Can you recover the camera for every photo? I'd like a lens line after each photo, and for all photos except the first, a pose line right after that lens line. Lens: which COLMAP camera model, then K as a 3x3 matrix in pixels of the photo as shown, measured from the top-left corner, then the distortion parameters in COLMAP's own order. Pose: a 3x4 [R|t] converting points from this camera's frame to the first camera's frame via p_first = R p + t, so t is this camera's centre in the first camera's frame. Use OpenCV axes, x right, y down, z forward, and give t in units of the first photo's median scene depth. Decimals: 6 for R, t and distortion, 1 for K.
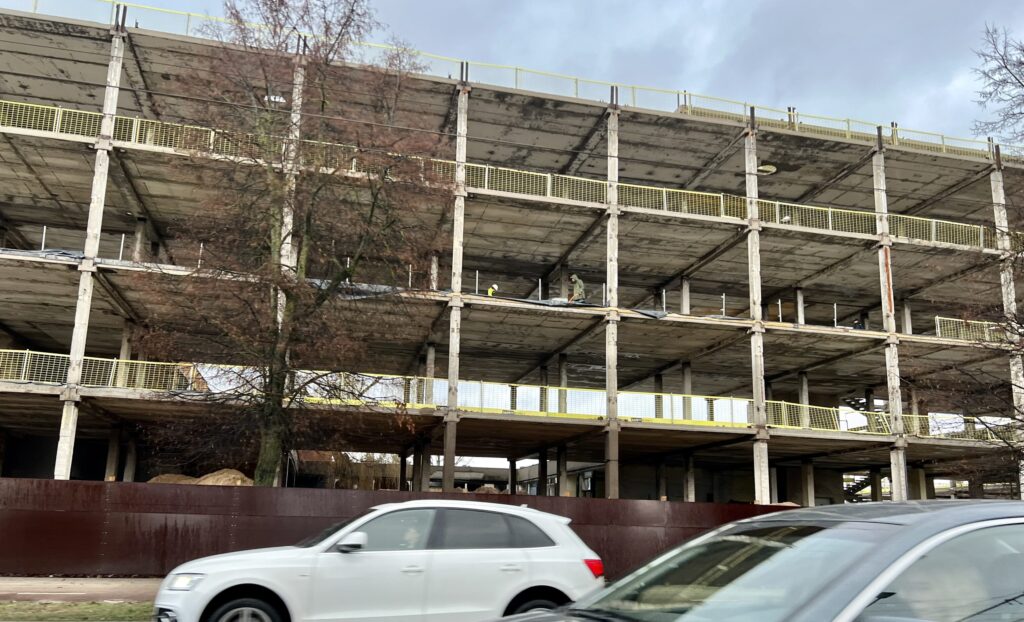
lens RADIAL K [[798.8, 0, 504.0], [0, 798.8, 380.2], [0, 0, 1]] dist [0.034314, -0.023087]
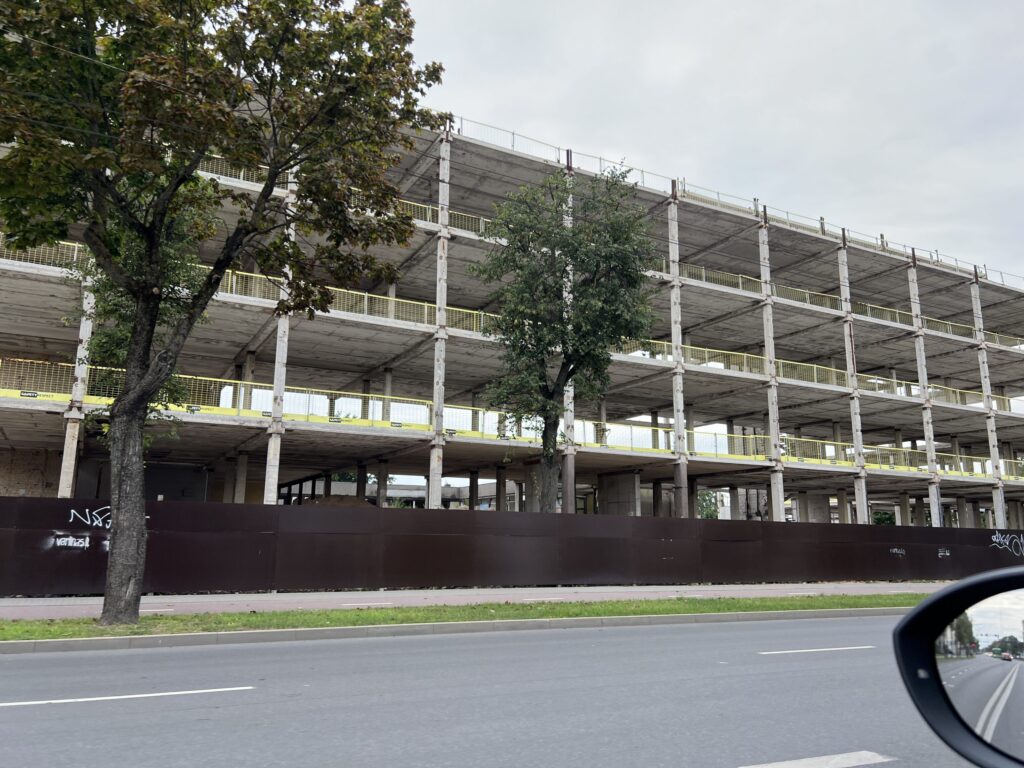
lens RADIAL K [[775.1, 0, 511.1], [0, 775.1, 386.3], [0, 0, 1]] dist [0.011480, 0.001410]
pose [[0.968015, 0.036930, 0.248161, -0.230646], [-0.034766, 0.999310, -0.013097, -0.016589], [-0.248473, 0.004051, 0.968630, -0.051082]]
